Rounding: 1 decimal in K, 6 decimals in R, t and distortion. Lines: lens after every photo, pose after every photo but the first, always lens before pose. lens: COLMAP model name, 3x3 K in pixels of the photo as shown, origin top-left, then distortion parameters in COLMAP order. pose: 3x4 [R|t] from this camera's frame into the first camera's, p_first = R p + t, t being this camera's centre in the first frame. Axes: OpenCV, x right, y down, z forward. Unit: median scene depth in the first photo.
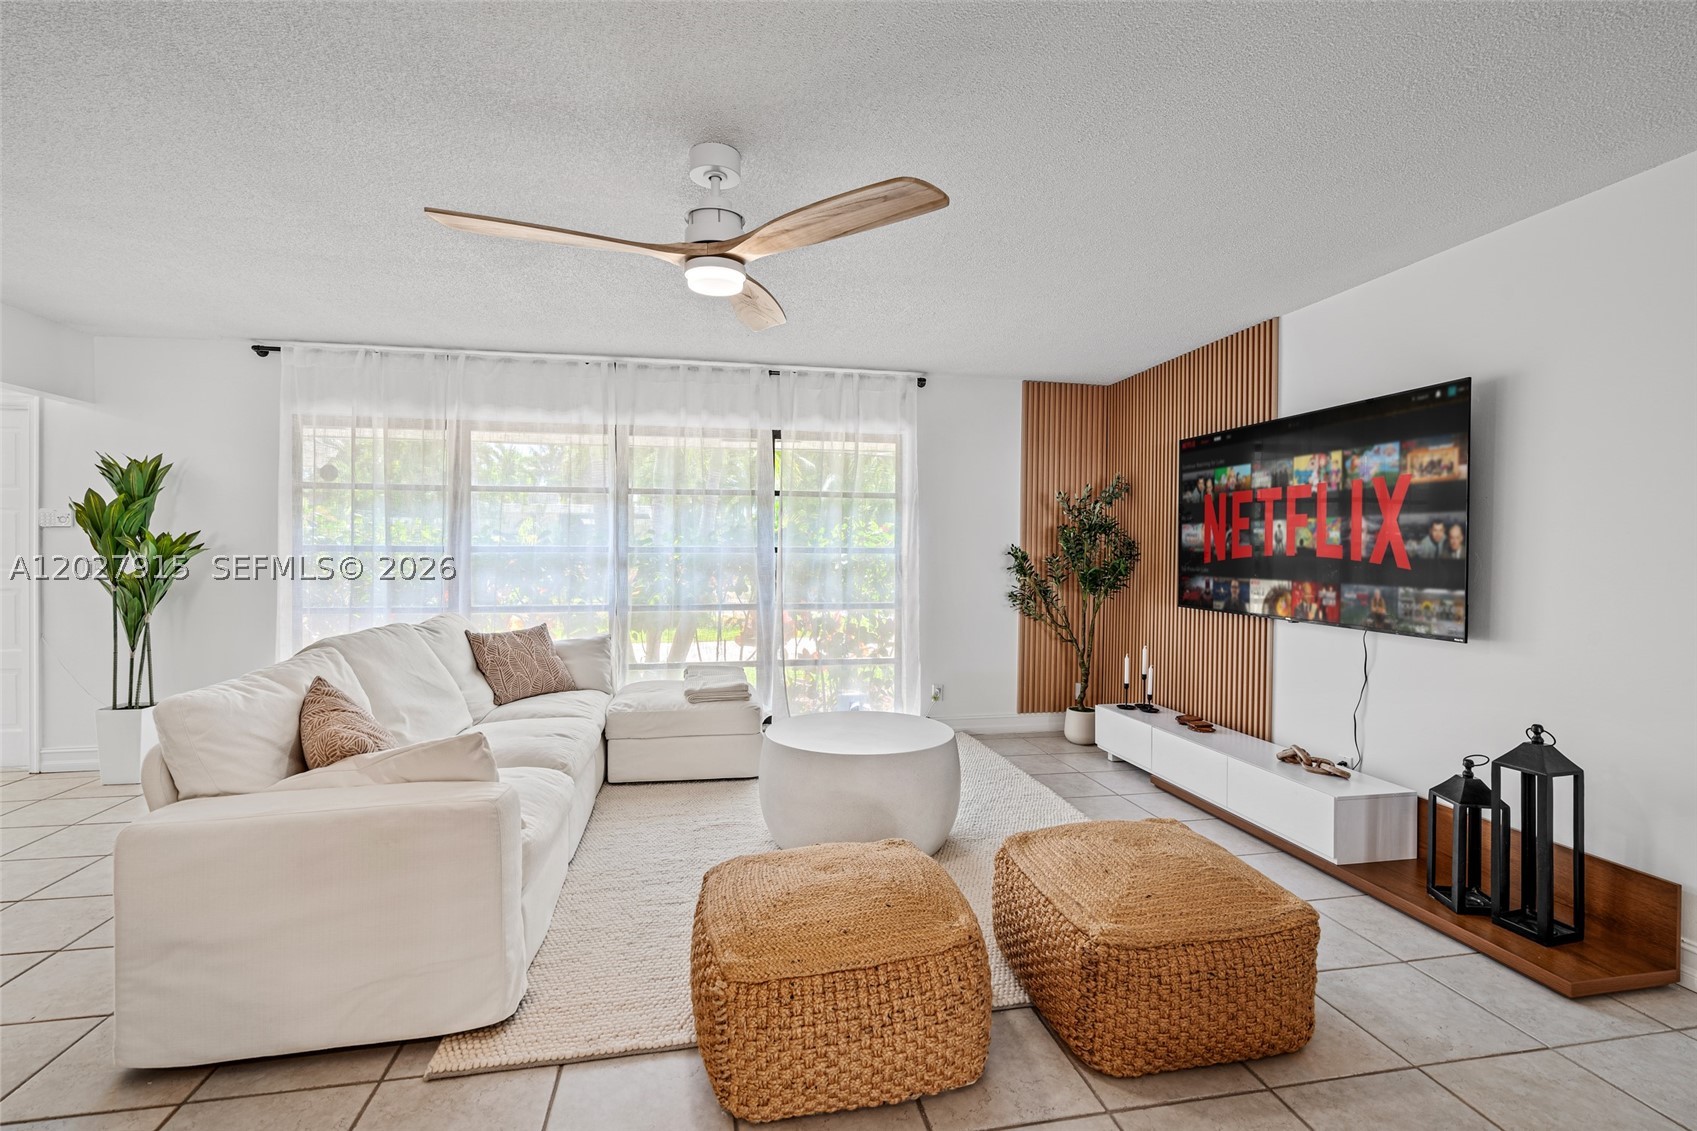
lens RADIAL K [[773.0, 0, 840.3], [0, 773.0, 557.7], [0, 0, 1]] dist [-0.002044, -0.000783]
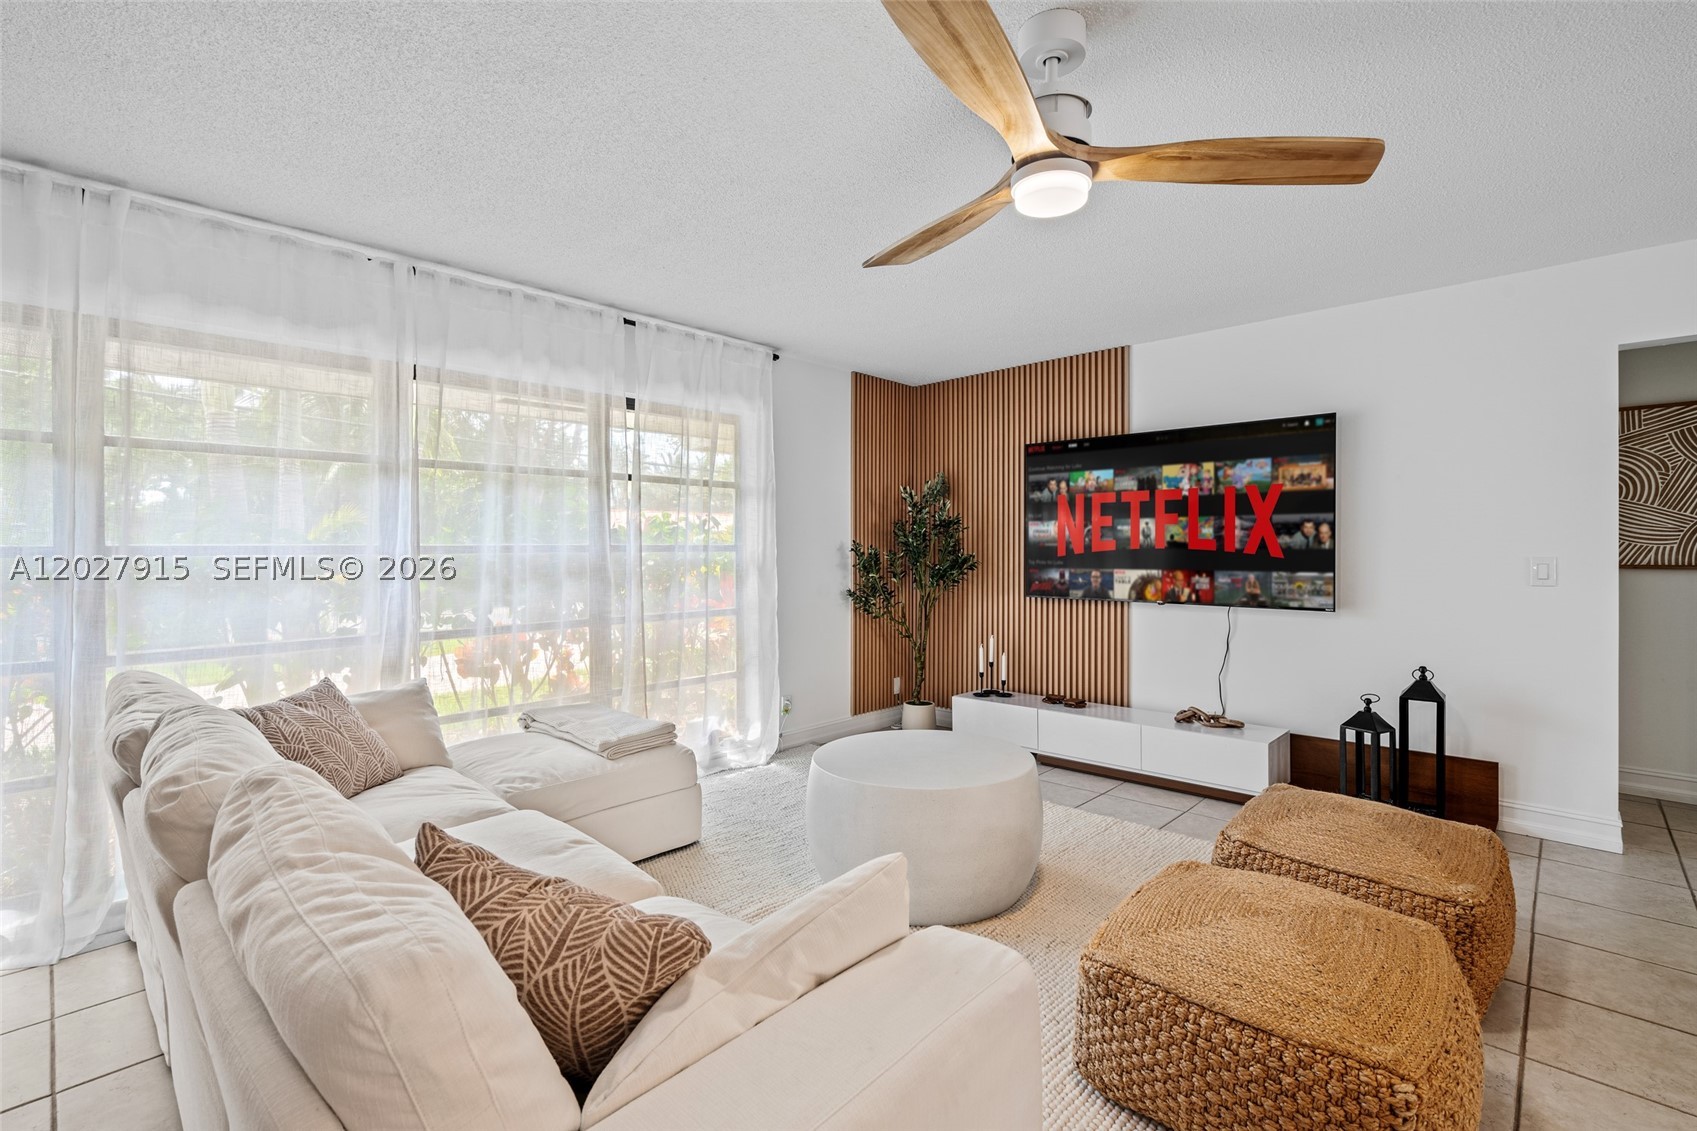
lens RADIAL K [[773.0, 0, 858.8], [0, 773.0, 554.6], [0, 0, 1]] dist [-0.002044, -0.000783]
pose [[0.806699, -0.014144, 0.590794, -0.457343], [0.015254, 0.999879, 0.003108, -0.003689], [-0.590766, 0.006504, 0.806817, 0.293721]]
